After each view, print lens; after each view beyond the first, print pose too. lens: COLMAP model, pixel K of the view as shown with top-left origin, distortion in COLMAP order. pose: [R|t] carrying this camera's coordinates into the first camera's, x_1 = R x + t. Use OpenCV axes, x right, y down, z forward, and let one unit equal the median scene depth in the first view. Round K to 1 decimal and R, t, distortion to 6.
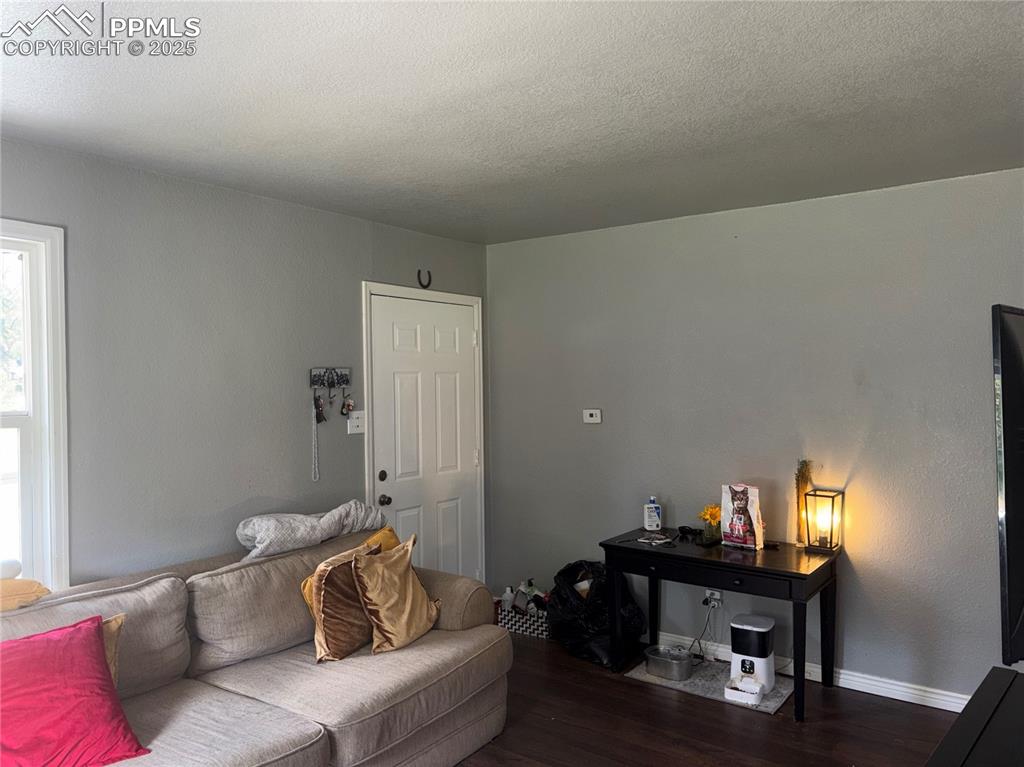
lens RADIAL K [[776.2, 0, 512.0], [0, 776.2, 389.7], [0, 0, 1]] dist [0.030037, -0.038180]
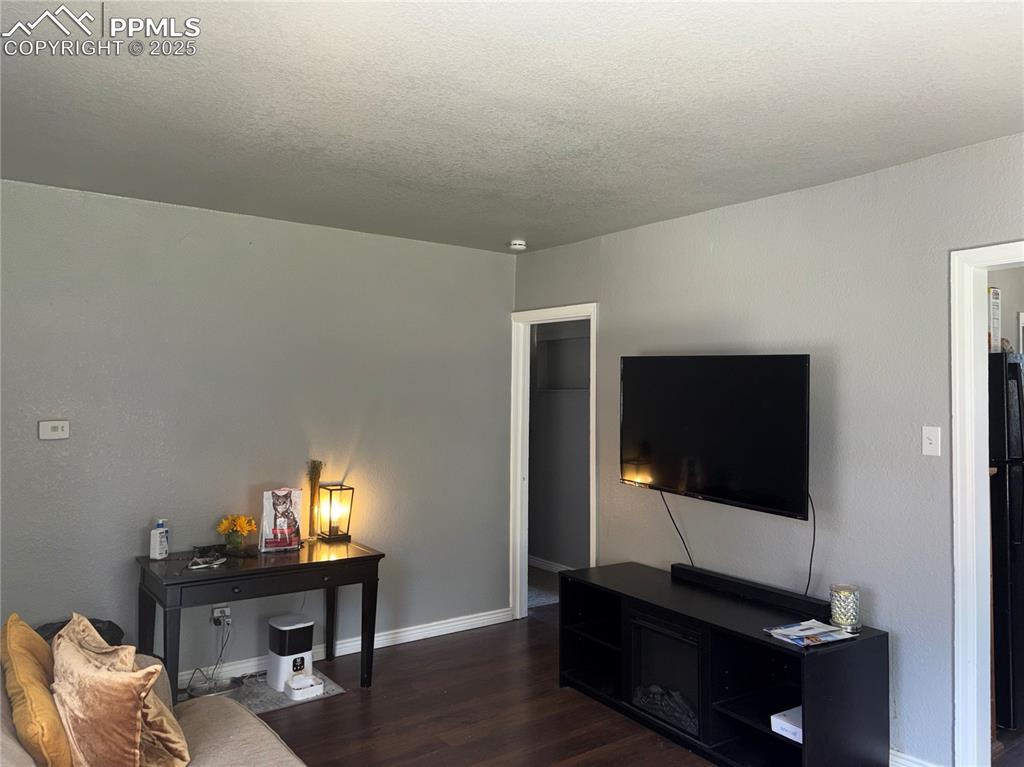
lens RADIAL K [[776.2, 0, 509.7], [0, 776.2, 378.6], [0, 0, 1]] dist [0.030037, -0.038180]
pose [[0.315537, 0.023649, 0.948618, -0.582998], [-0.000114, 0.999690, -0.024884, 0.003065], [-0.948913, 0.007744, 0.315442, 0.397268]]
